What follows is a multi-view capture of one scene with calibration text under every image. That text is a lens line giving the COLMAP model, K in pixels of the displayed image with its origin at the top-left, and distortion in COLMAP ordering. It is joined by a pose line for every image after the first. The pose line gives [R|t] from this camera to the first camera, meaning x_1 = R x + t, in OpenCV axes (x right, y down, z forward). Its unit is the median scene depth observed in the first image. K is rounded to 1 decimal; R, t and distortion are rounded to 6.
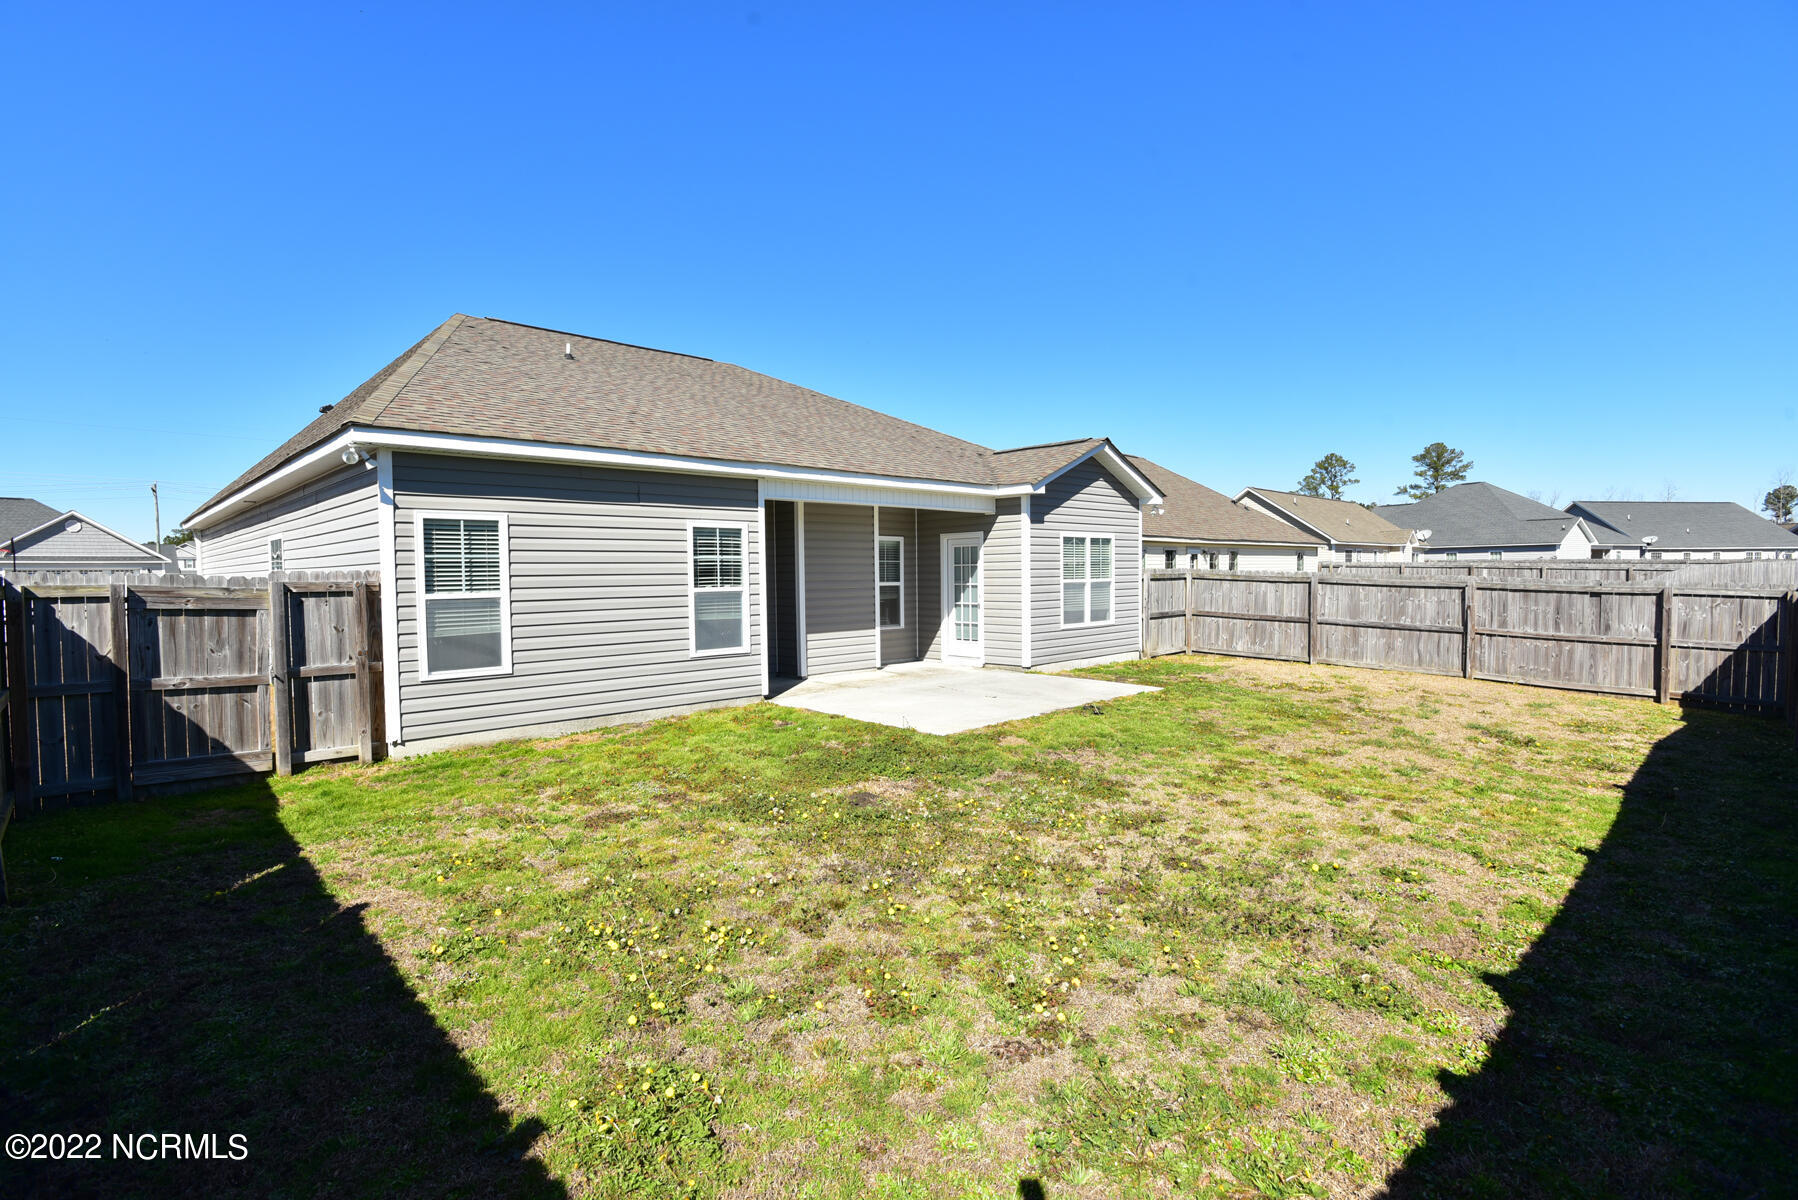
lens RADIAL K [[851.0, 0, 900.2], [0, 851.0, 603.8], [0, 0, 1]] dist [-0.016503, 0.001840]
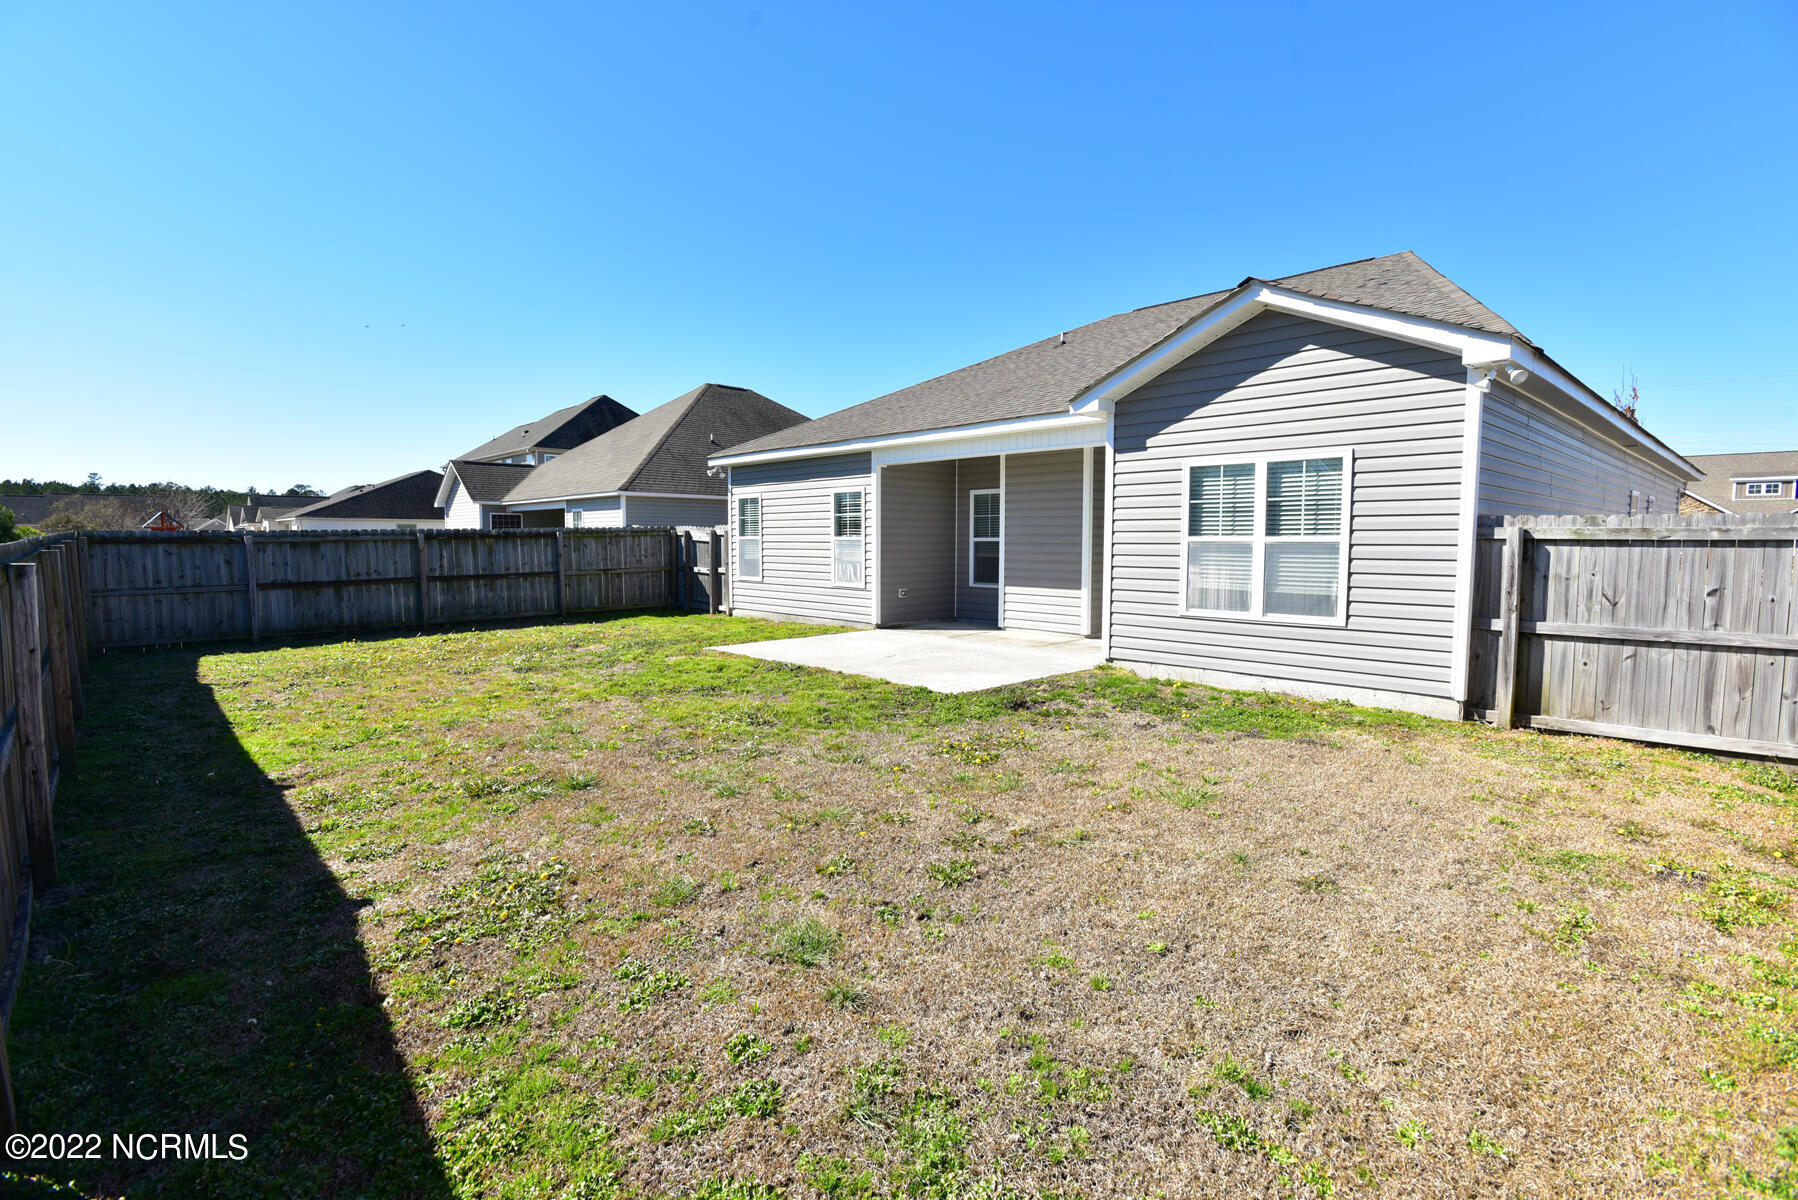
lens RADIAL K [[851.0, 0, 898.2], [0, 851.0, 600.7], [0, 0, 1]] dist [-0.016503, 0.001840]
pose [[-0.019809, 0.084485, -0.996228, 1.088357], [-0.038659, 0.995613, 0.085202, -0.035166], [0.999056, 0.040201, -0.016456, 1.064315]]
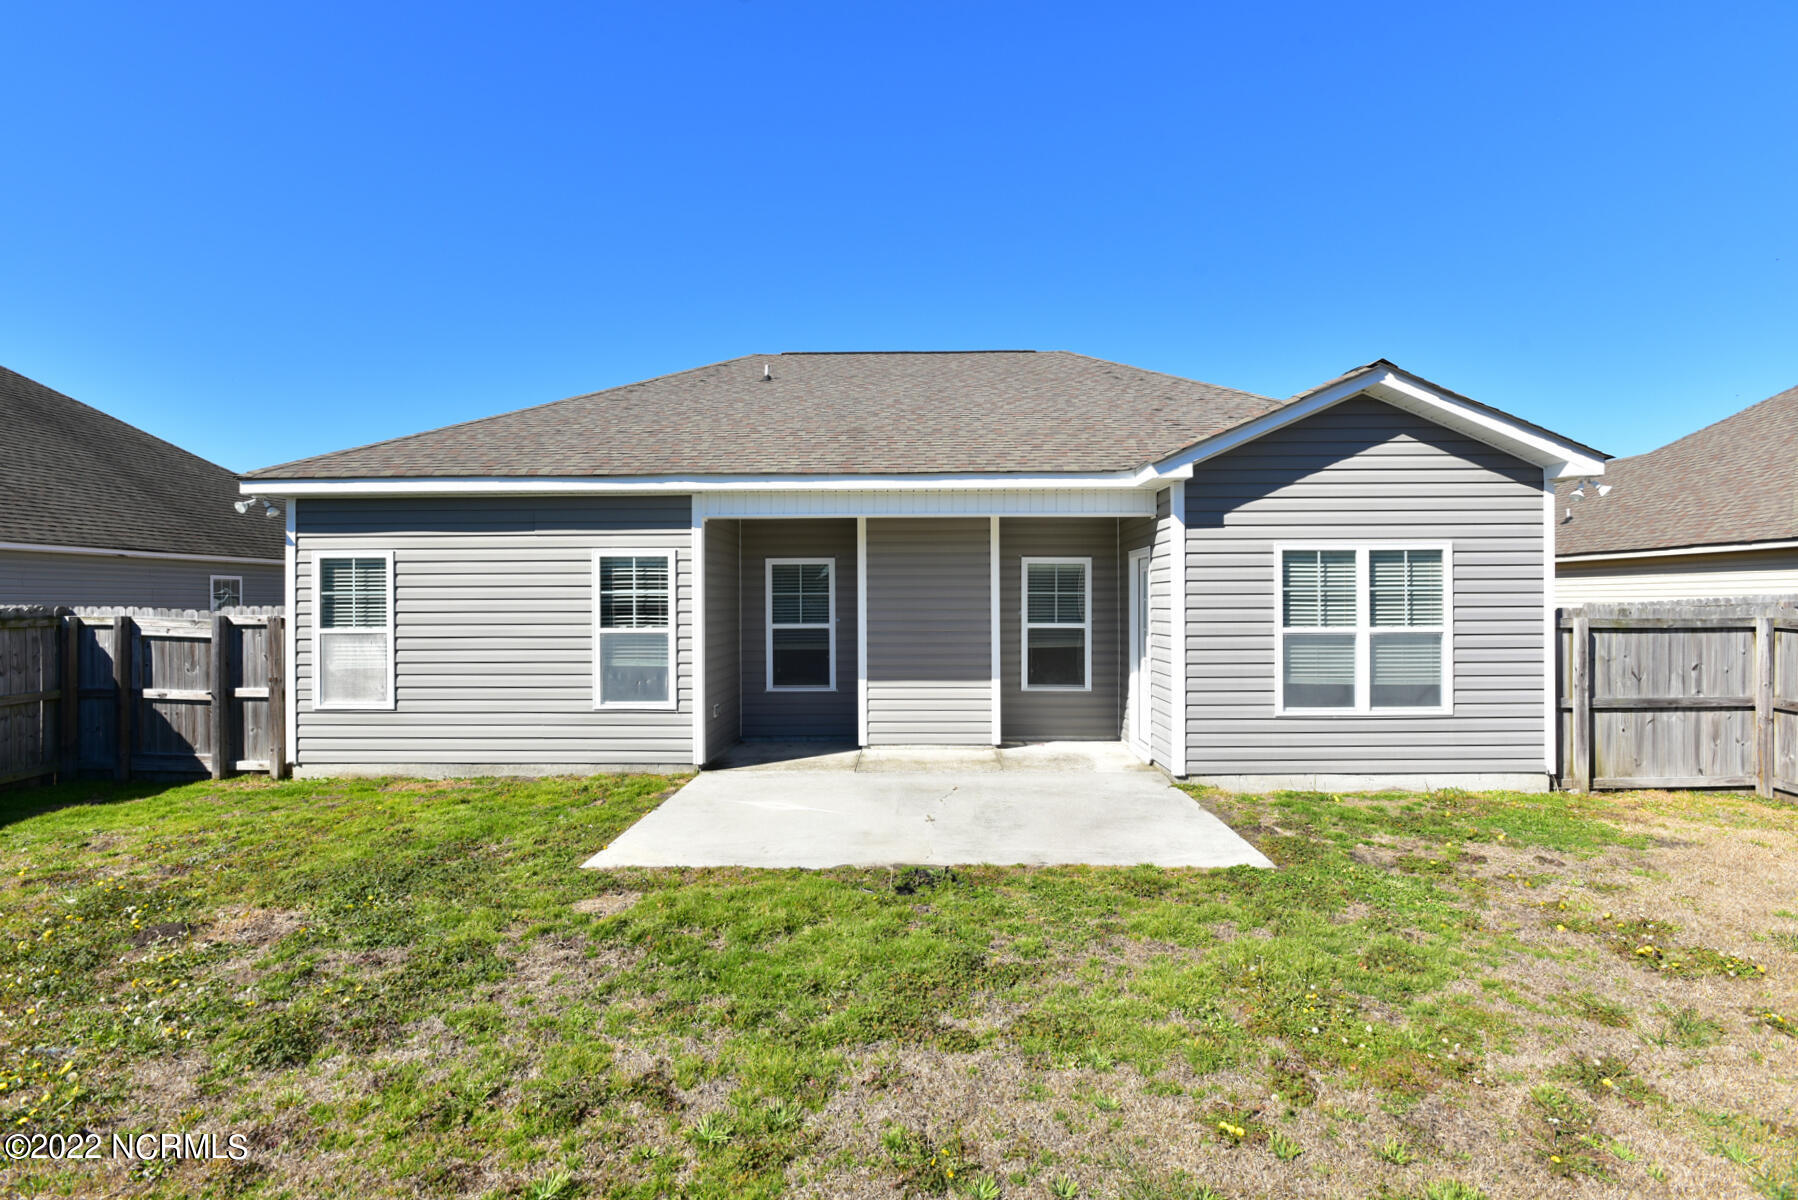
lens RADIAL K [[884.0, 0, 914.4], [0, 884.0, 598.9], [0, 0, 1]] dist [-0.012856, 0.000704]
pose [[0.707131, 0.007092, -0.707047, 0.571109], [-0.030436, 0.999328, -0.020416, -0.037081], [0.706427, 0.035957, 0.706872, 0.559099]]
